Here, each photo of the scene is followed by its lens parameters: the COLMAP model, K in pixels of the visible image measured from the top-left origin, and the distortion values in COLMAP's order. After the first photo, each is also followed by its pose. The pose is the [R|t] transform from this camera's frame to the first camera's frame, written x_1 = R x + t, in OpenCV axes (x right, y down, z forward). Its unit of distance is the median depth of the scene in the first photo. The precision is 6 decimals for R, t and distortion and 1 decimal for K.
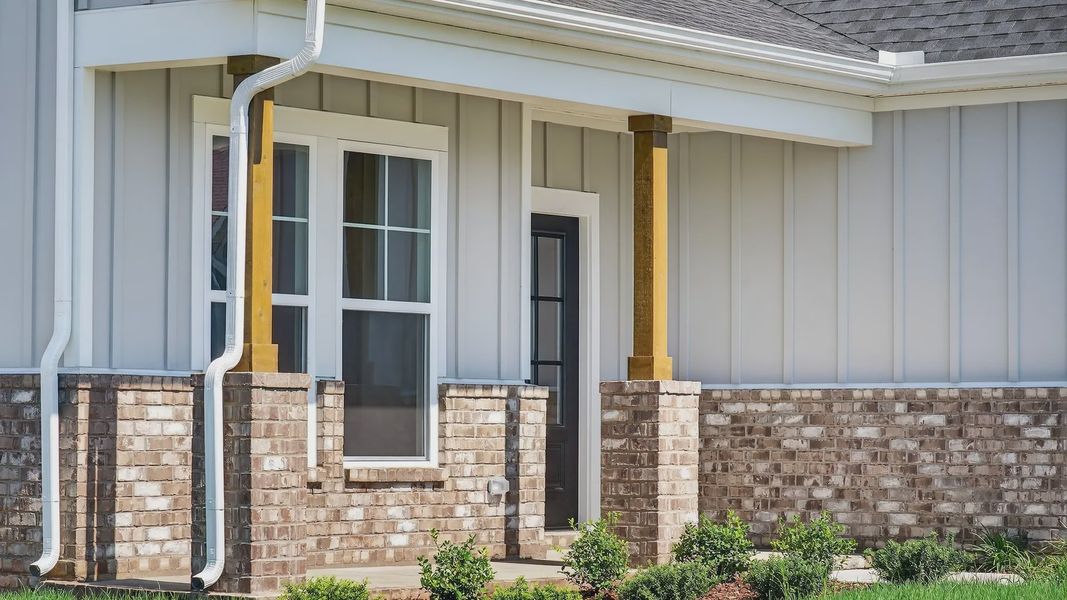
lens RADIAL K [[3014.4, 0, 533.4], [0, 3014.4, 299.1], [0, 0, 1]] dist [-0.346884, 0.000000]
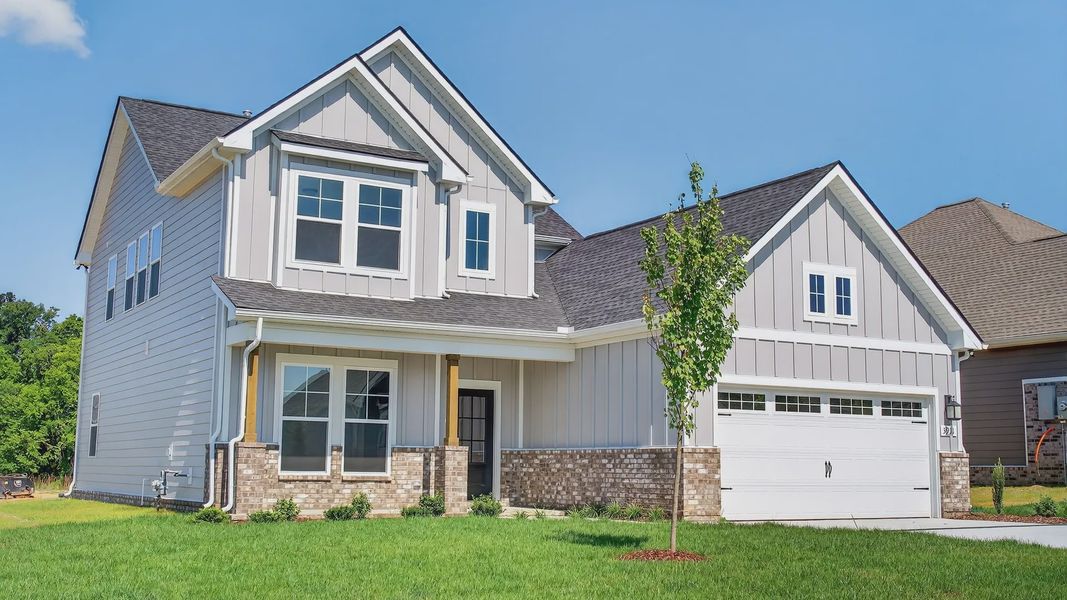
lens RADIAL K [[1199.2, 0, 531.8], [0, 1199.2, 294.6], [0, 0, 1]] dist [0.025197, 0.000000]
pose [[0.916775, -0.052702, -0.395912, 0.572990], [0.010057, 0.993988, -0.109027, 0.008784], [0.399278, 0.095971, 0.911793, -0.034301]]
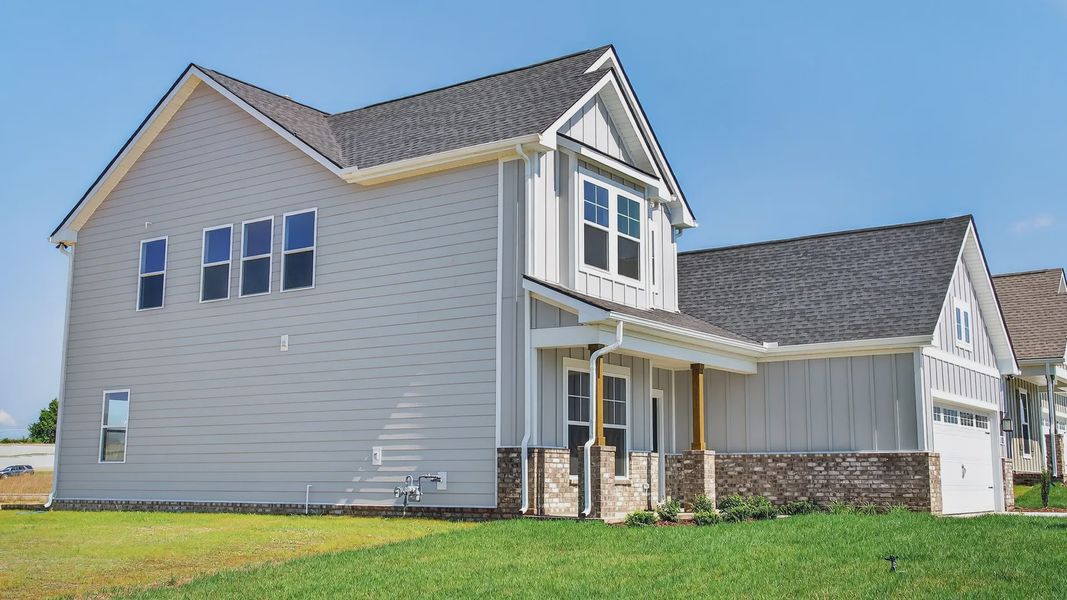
lens RADIAL K [[1129.0, 0, 538.6], [0, 1129.0, 308.1], [0, 0, 1]] dist [0.001737, 0.000000]
pose [[0.999272, 0.003132, 0.038013, -0.167243], [0.001058, 0.993962, -0.109717, 0.008804], [-0.038127, 0.109678, 0.993236, -0.147271]]
